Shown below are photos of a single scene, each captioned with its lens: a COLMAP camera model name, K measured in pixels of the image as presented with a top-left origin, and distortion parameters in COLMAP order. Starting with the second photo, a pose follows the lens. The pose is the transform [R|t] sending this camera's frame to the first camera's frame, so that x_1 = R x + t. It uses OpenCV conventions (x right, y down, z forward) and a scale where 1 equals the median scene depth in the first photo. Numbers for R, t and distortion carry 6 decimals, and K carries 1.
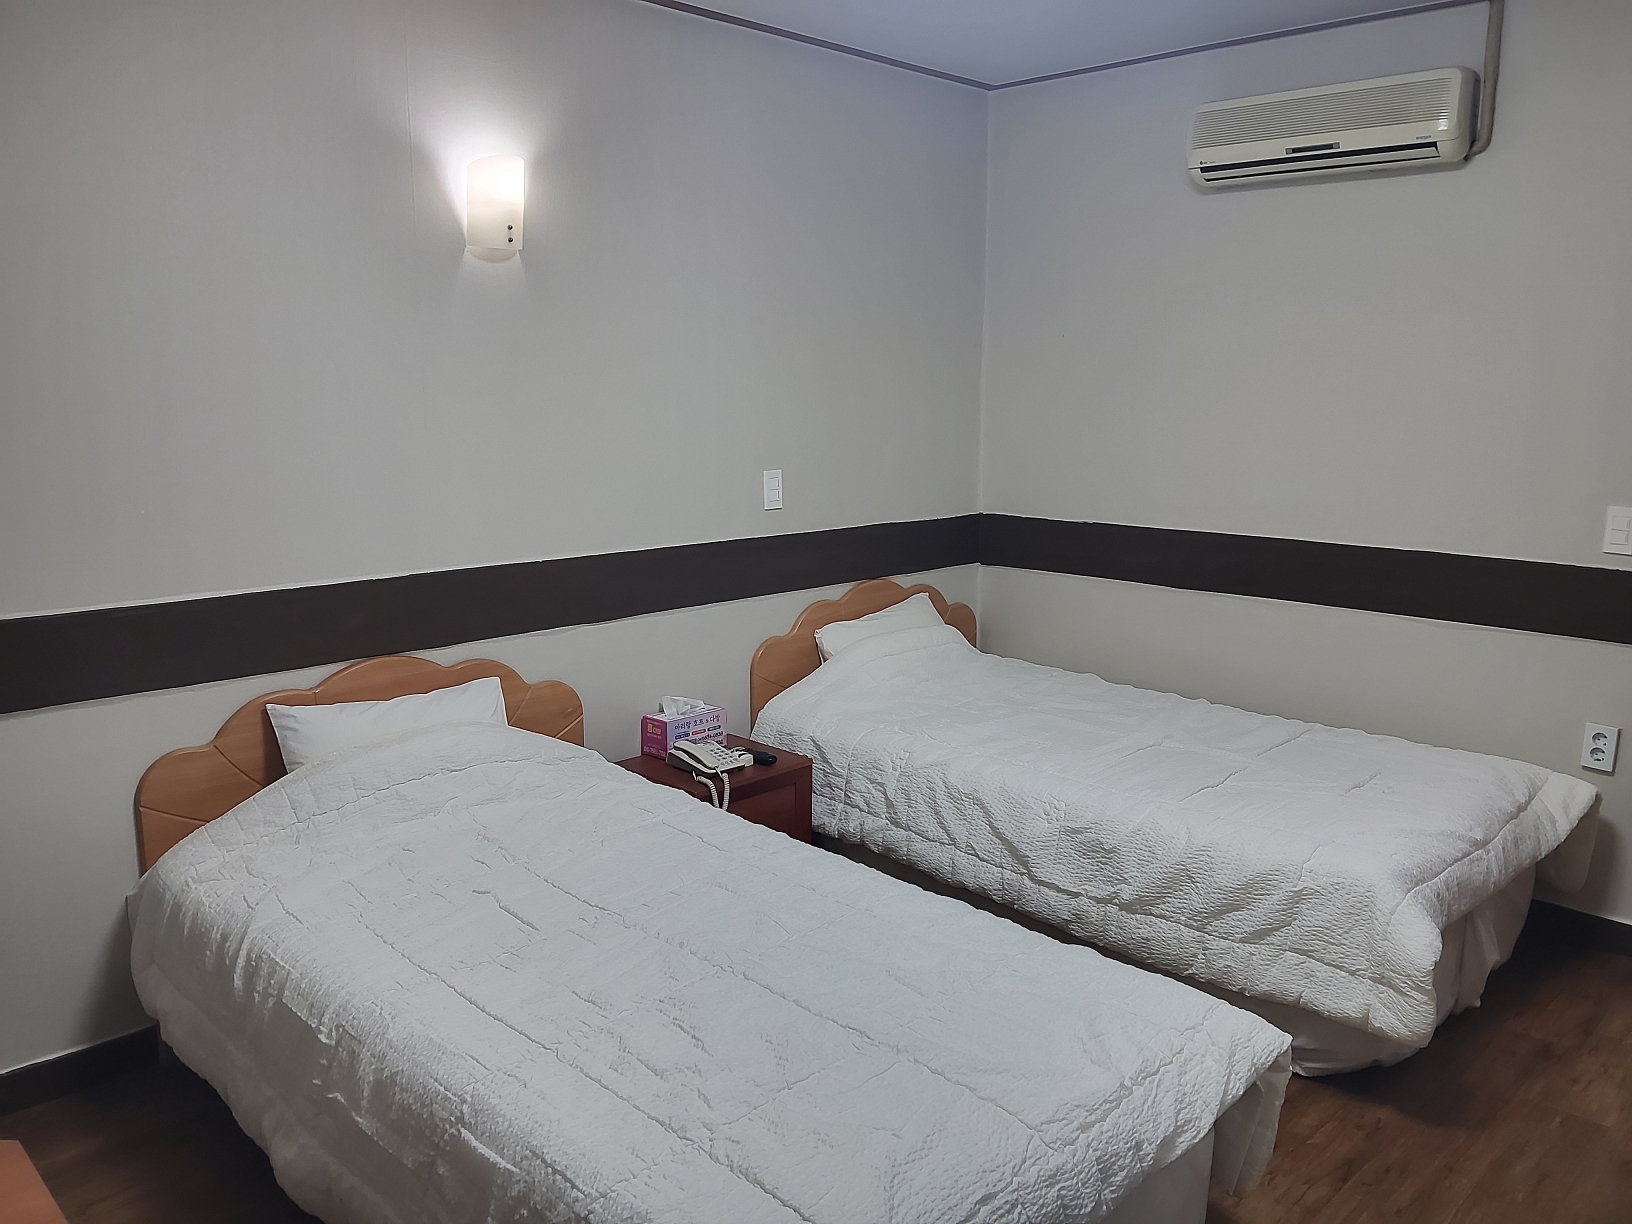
lens RADIAL K [[1249.3, 0, 816.0], [0, 1249.3, 612.0], [0, 0, 1]] dist [0.009187, 0.005953]
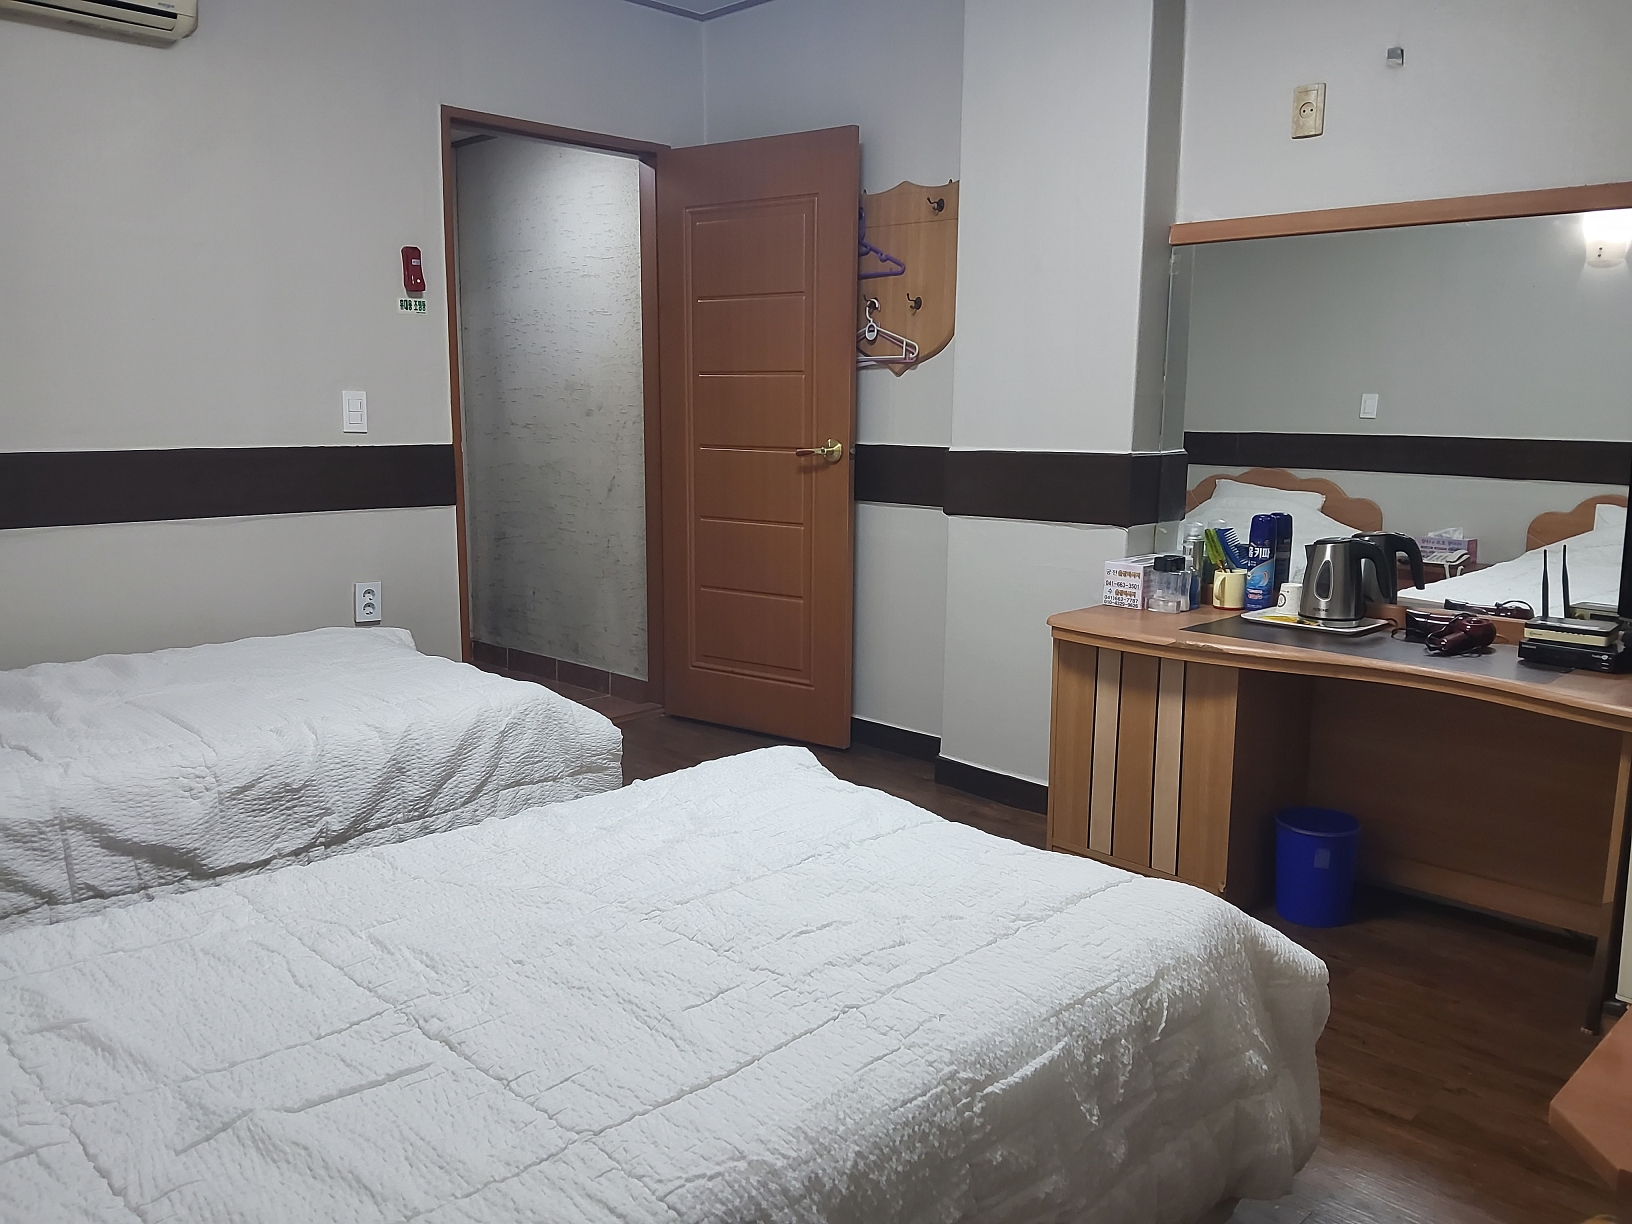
lens RADIAL K [[1249.3, 0, 816.0], [0, 1249.3, 612.0], [0, 0, 1]] dist [0.009187, 0.005953]
pose [[0.020662, -0.167990, 0.985572, -0.574788], [0.176400, 0.970930, 0.161796, 0.000925], [-0.984102, 0.170512, 0.049694, 0.604474]]
